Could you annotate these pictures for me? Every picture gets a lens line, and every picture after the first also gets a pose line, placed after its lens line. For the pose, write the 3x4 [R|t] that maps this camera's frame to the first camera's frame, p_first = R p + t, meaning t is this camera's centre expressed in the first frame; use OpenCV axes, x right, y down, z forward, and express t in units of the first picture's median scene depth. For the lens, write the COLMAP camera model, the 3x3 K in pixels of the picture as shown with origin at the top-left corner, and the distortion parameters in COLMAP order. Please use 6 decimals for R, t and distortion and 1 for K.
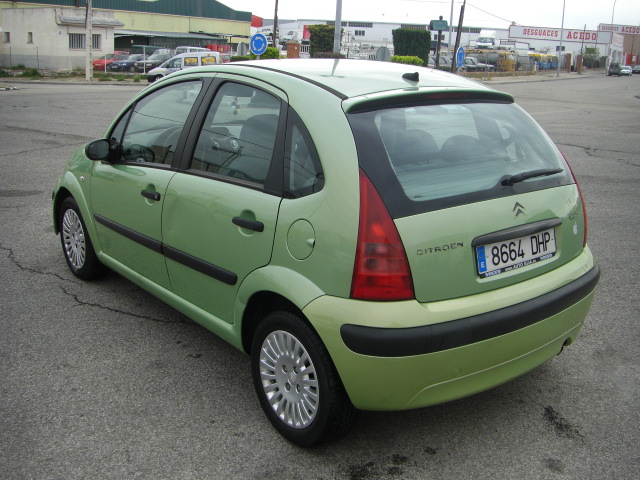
lens RADIAL K [[716.5, 0, 320.7], [0, 716.5, 226.0], [0, 0, 1]] dist [-0.168802, 0.099005]
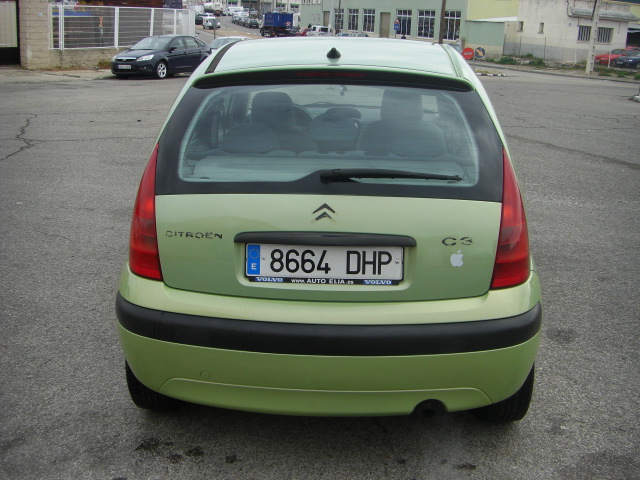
lens RADIAL K [[716.5, 0, 320.7], [0, 716.5, 226.0], [0, 0, 1]] dist [-0.168802, 0.099005]
pose [[0.760505, 0.173212, -0.625803, 0.649635], [-0.167070, 0.983514, 0.069190, -0.052606], [0.627470, 0.051934, 0.776907, 0.297635]]
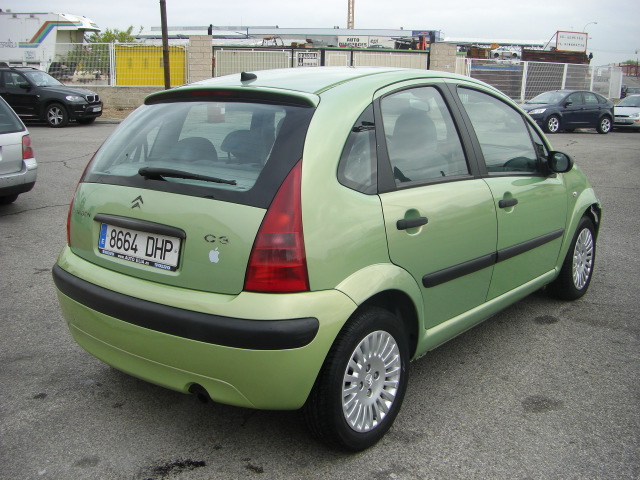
lens RADIAL K [[725.6, 0, 320.0], [0, 725.6, 240.0], [0, 0, 1]] dist [-0.221063, 0.269970]
pose [[0.224403, 0.195982, -0.954586, 1.060898], [-0.241371, 0.960223, 0.140398, -0.142442], [0.944131, 0.198904, 0.262781, 0.811526]]
